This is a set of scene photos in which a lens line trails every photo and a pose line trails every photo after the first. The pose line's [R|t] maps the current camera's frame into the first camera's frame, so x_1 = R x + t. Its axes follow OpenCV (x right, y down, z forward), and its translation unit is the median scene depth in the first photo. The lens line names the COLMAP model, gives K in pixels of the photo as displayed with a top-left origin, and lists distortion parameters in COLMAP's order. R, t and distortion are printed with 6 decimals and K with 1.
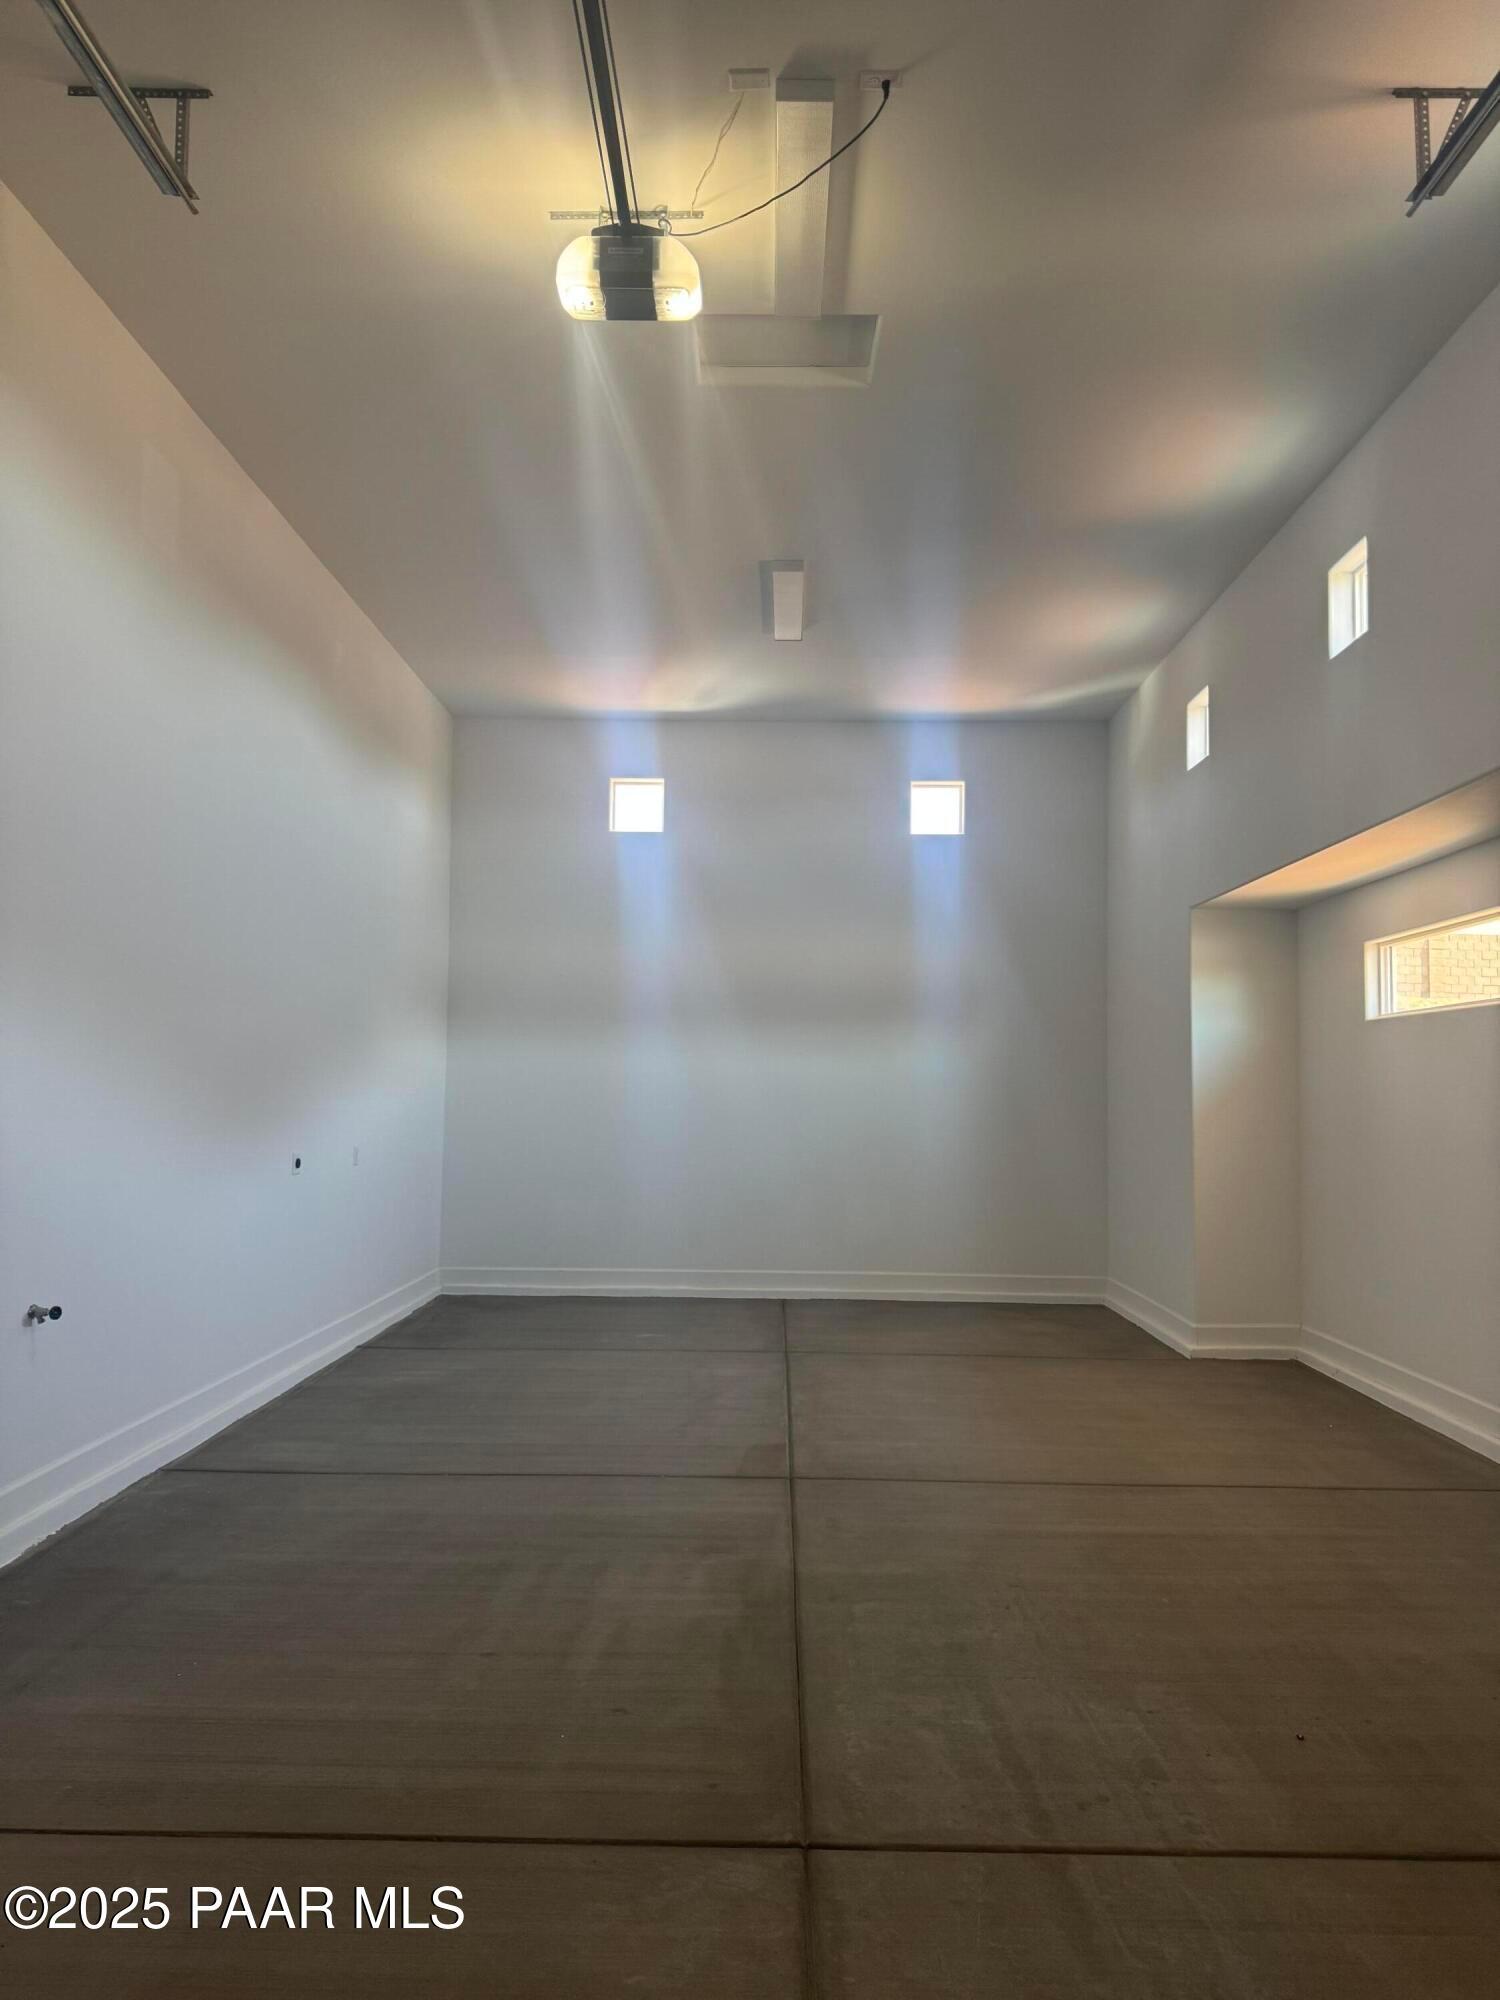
lens RADIAL K [[1409.9, 0, 750.0], [0, 1409.9, 1000.0], [0, 0, 1]] dist [0.069331, -0.087674]
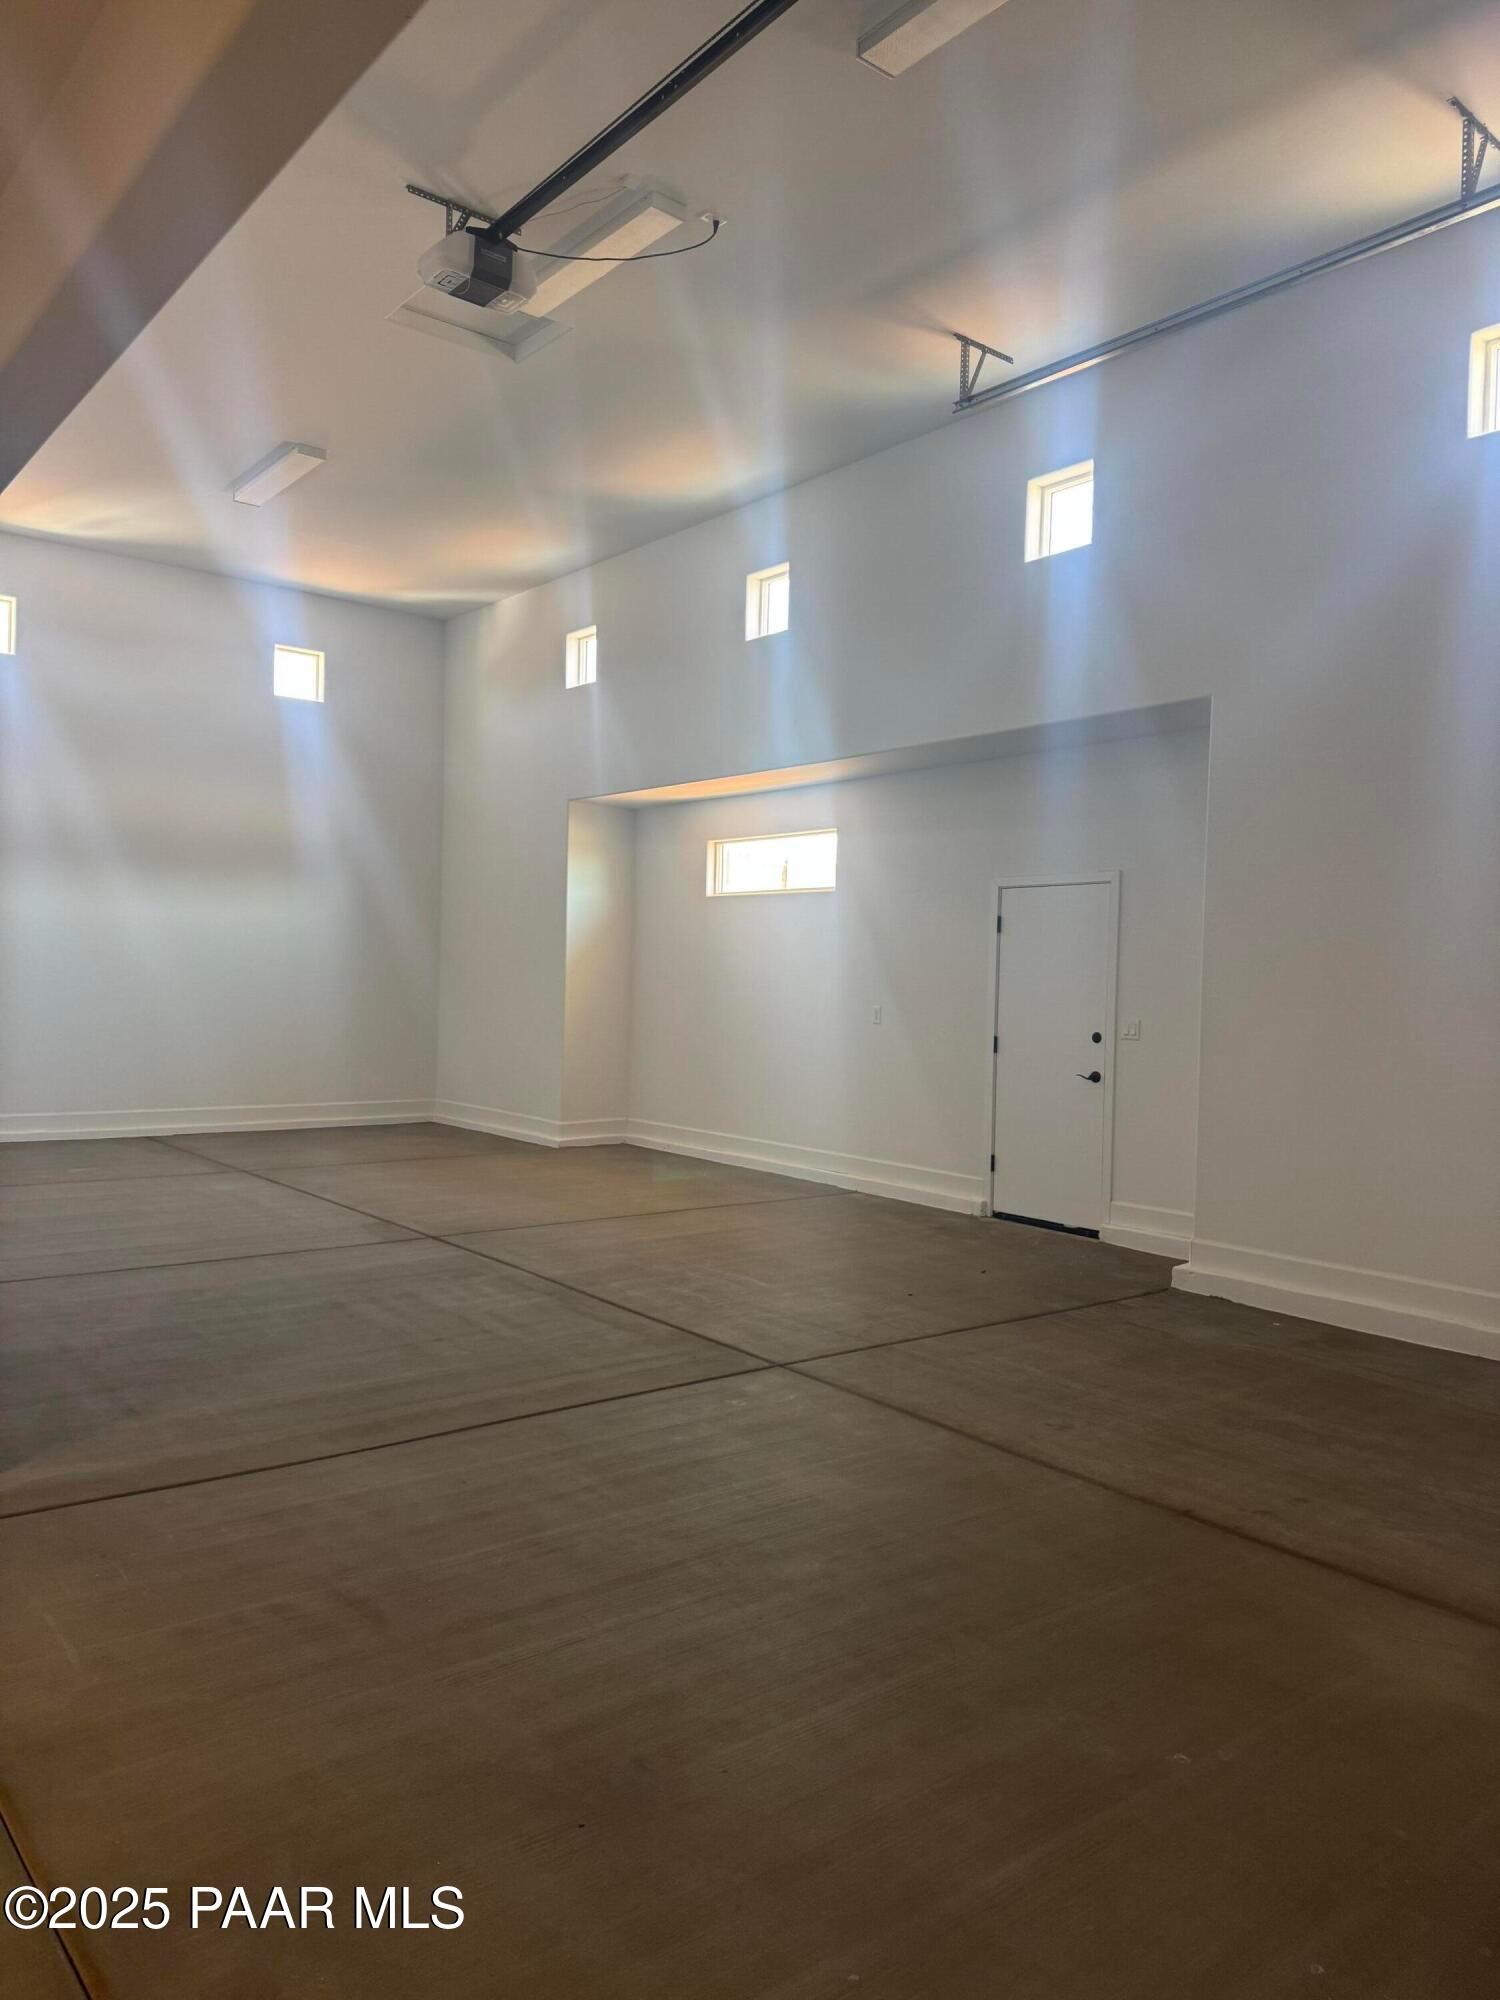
lens RADIAL K [[1409.9, 0, 750.0], [0, 1409.9, 1000.0], [0, 0, 1]] dist [0.069331, -0.087674]
pose [[0.765792, 0.002107, 0.643085, -0.389004], [-0.065754, 0.995010, 0.075040, 0.008157], [-0.639718, -0.099750, 0.762109, -0.086867]]
